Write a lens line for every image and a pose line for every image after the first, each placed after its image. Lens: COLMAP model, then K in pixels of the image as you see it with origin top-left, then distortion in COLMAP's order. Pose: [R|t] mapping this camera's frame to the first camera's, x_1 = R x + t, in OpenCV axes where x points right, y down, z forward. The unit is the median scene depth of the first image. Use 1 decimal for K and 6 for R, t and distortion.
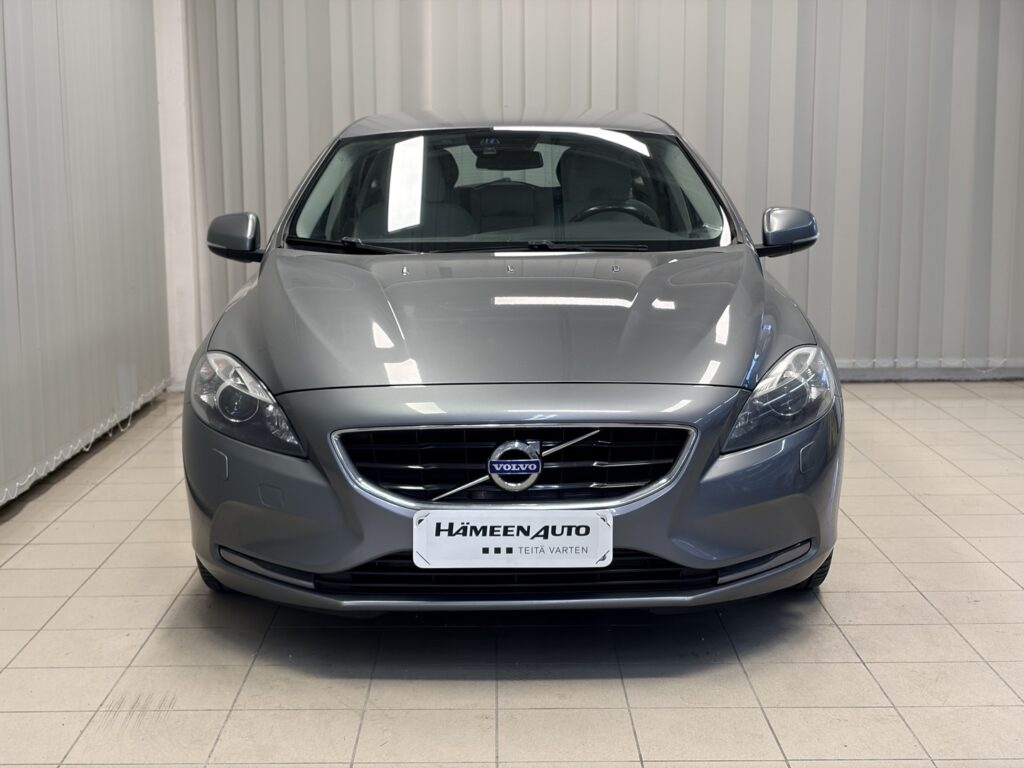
lens RADIAL K [[1533.2, 0, 510.3], [0, 1533.2, 383.0], [0, 0, 1]] dist [0.042122, 0.000000]
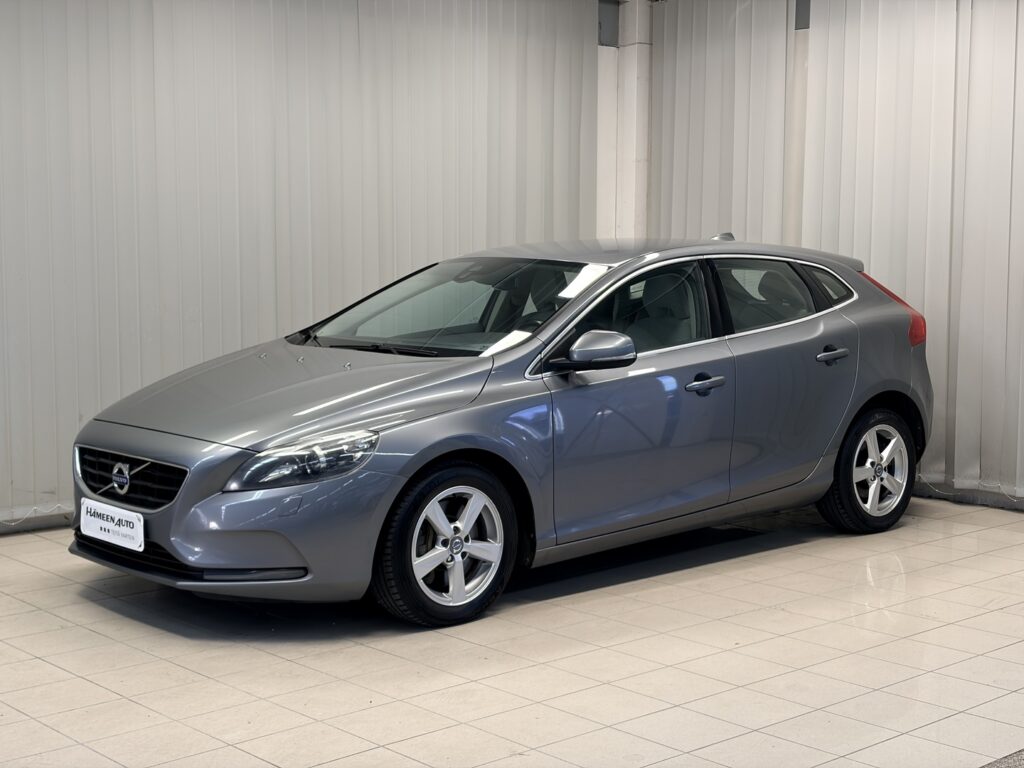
lens RADIAL K [[1533.2, 0, 510.4], [0, 1533.2, 384.6], [0, 0, 1]] dist [0.042122, 0.000000]
pose [[0.677382, 0.086263, -0.730556, 1.423719], [-0.120226, 0.992730, 0.005745, -0.099622], [0.725741, 0.083940, 0.682828, 0.200945]]
